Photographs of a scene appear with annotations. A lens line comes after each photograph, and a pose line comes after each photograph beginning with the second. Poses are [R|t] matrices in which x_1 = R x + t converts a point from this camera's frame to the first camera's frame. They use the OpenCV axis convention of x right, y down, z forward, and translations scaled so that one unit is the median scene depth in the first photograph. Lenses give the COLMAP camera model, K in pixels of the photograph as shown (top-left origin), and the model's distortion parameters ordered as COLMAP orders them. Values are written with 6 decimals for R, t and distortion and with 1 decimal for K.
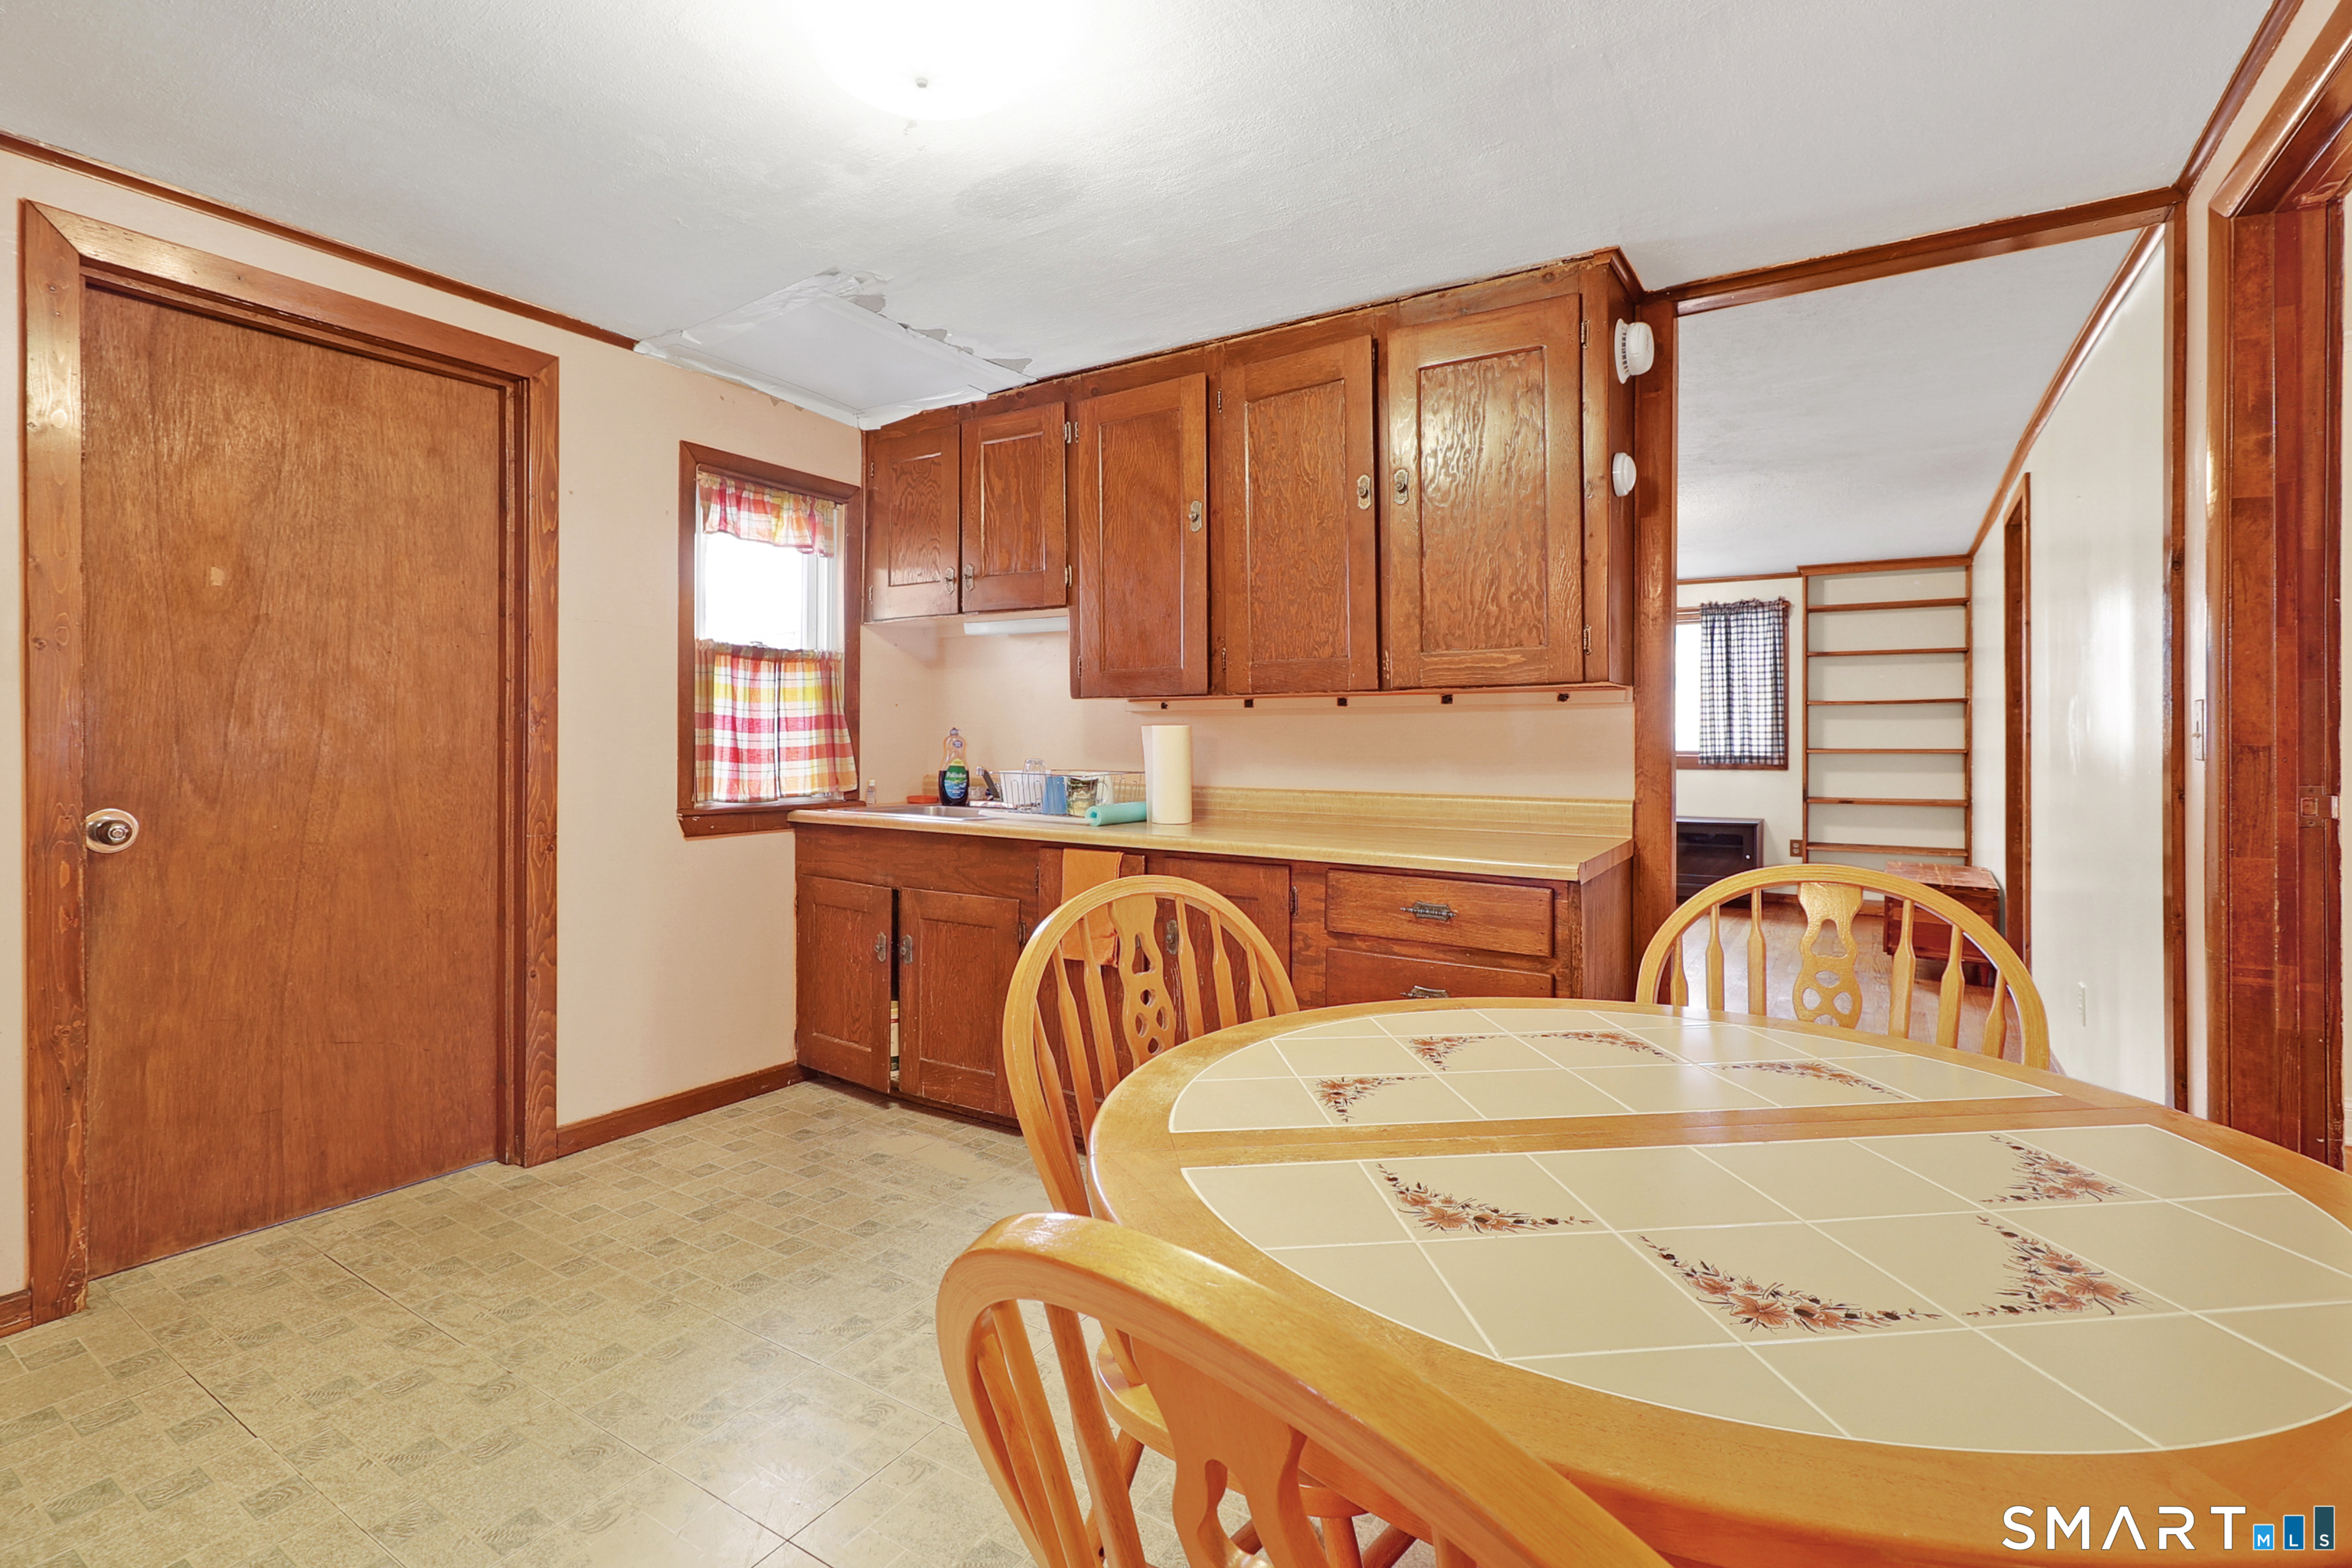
lens RADIAL K [[1093.2, 0, 1165.0], [0, 1093.2, 750.5], [0, 0, 1]] dist [0.007451, -0.003372]
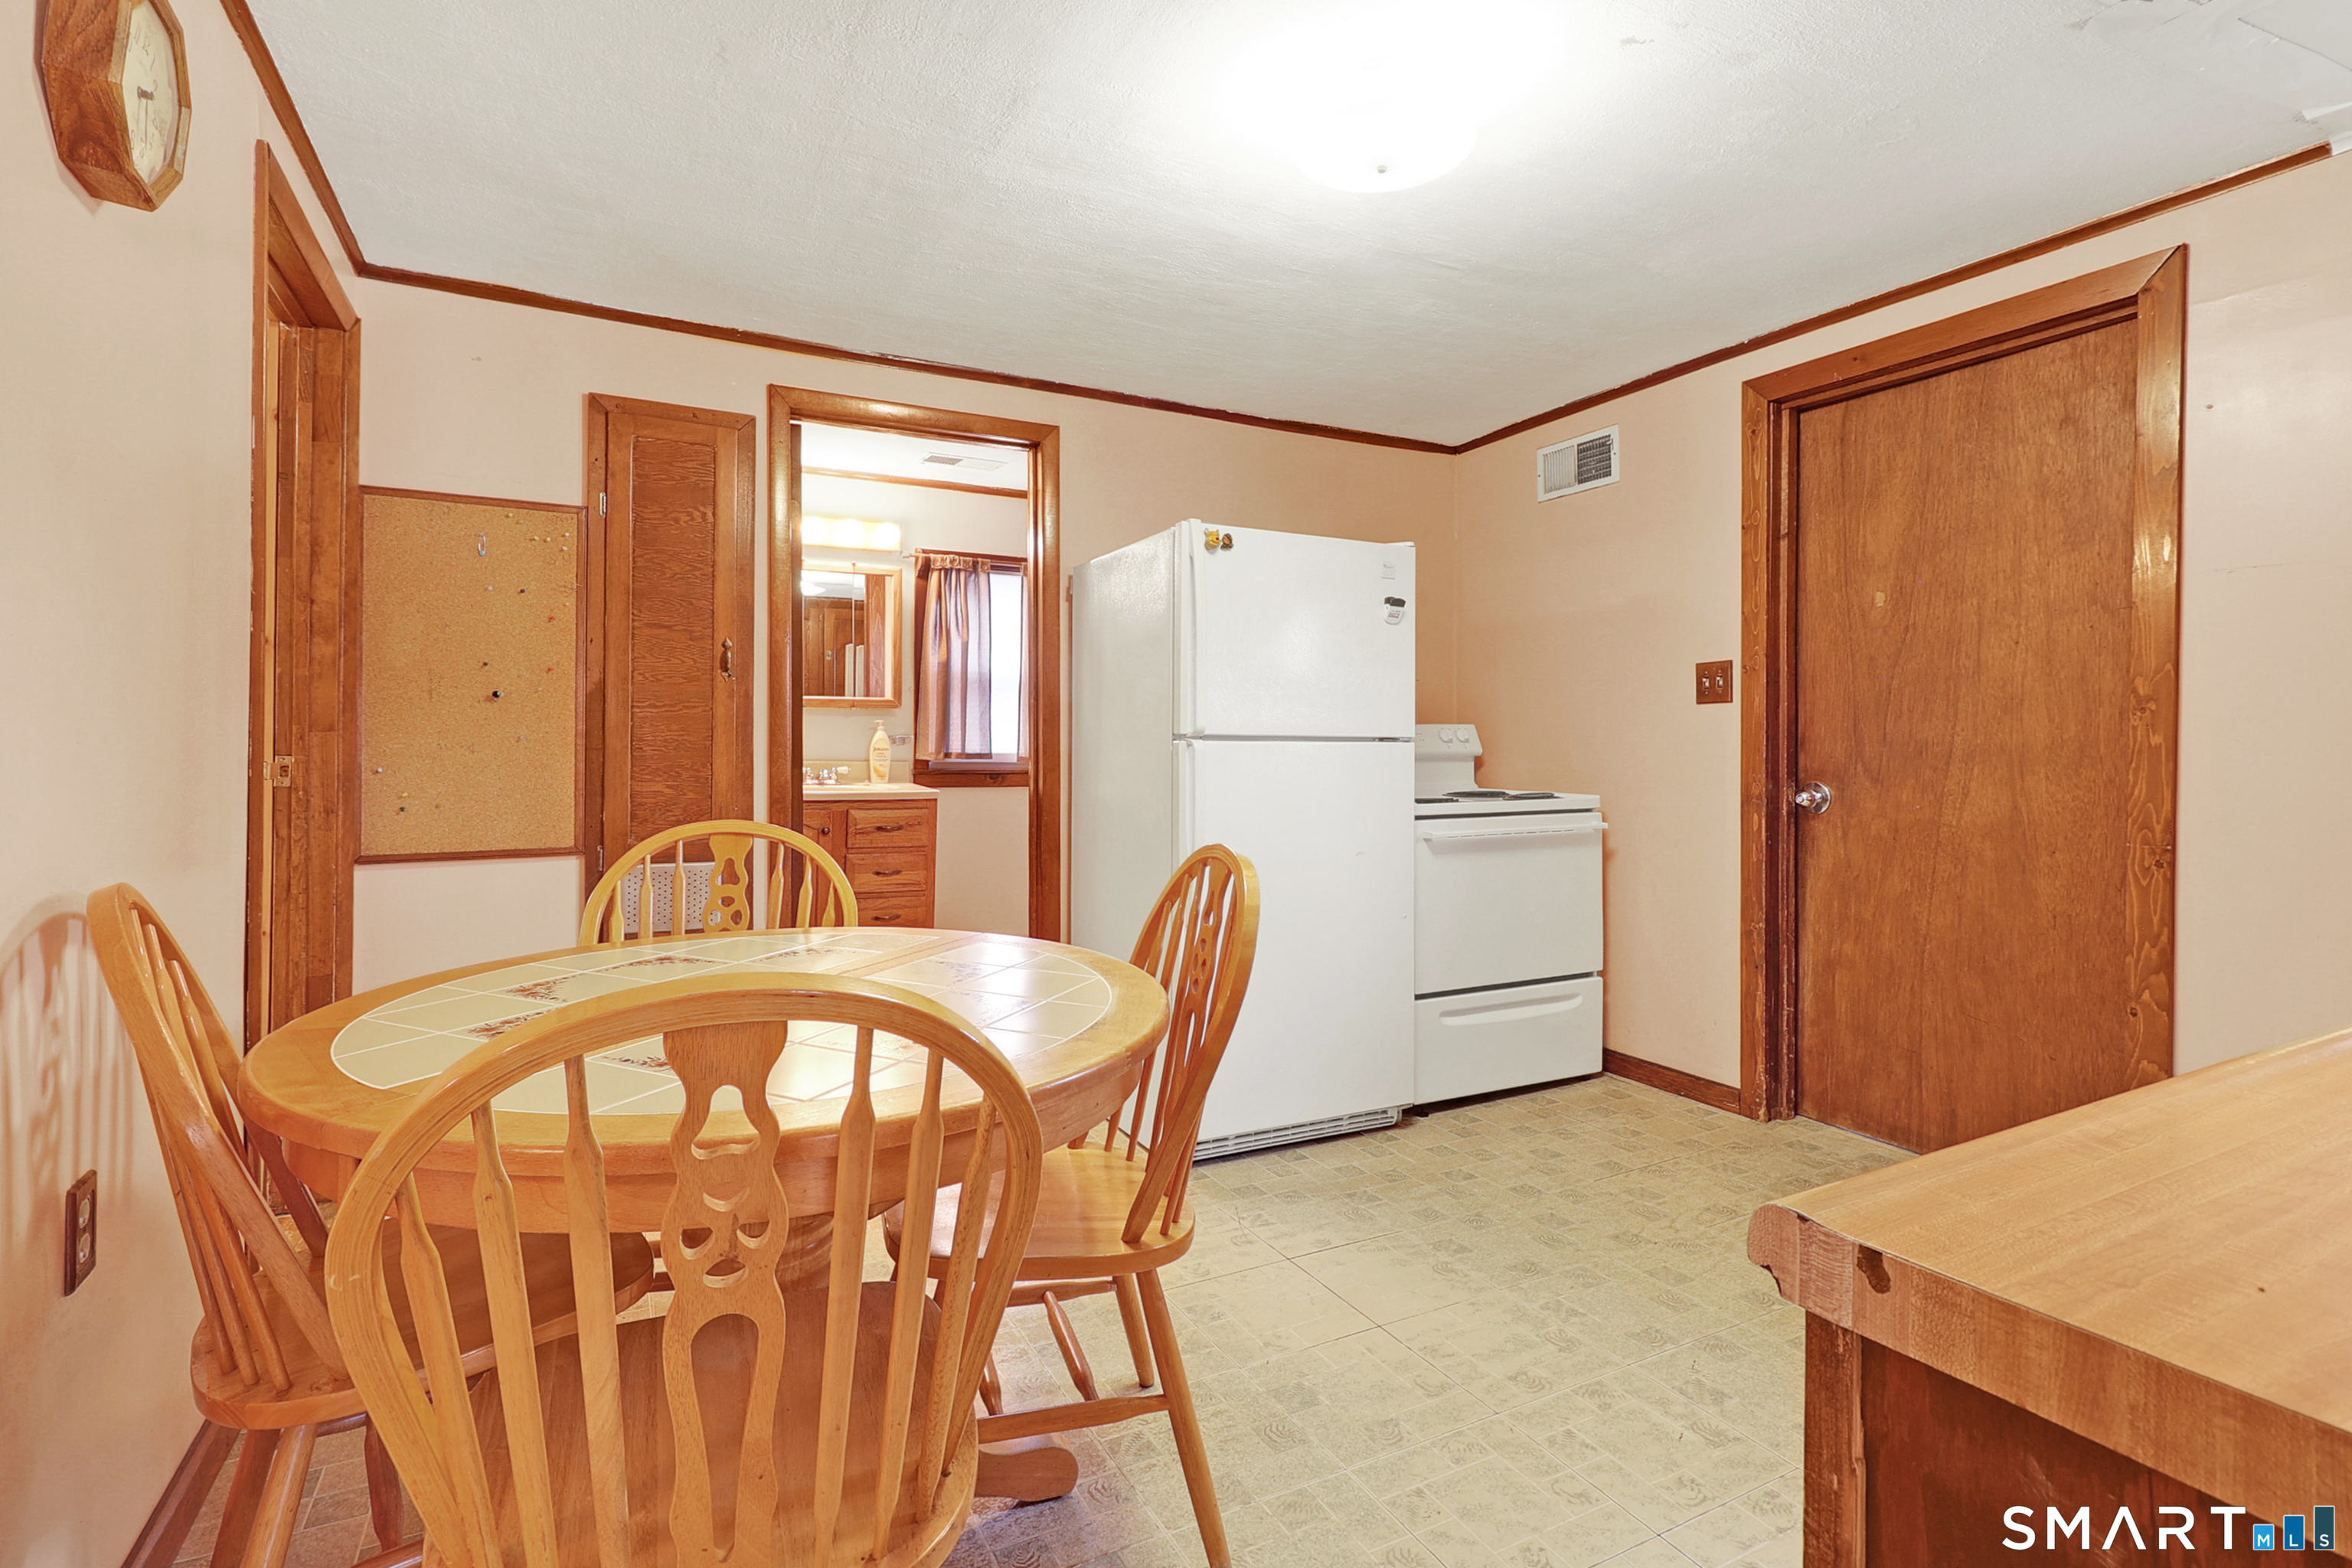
lens RADIAL K [[1093.2, 0, 1160.4], [0, 1093.2, 749.7], [0, 0, 1]] dist [0.007451, -0.003372]
pose [[-0.504397, 0.007132, -0.863443, 0.566619], [-0.009667, 0.999857, 0.013906, 0.001146], [0.863418, 0.015362, -0.504255, 0.865632]]
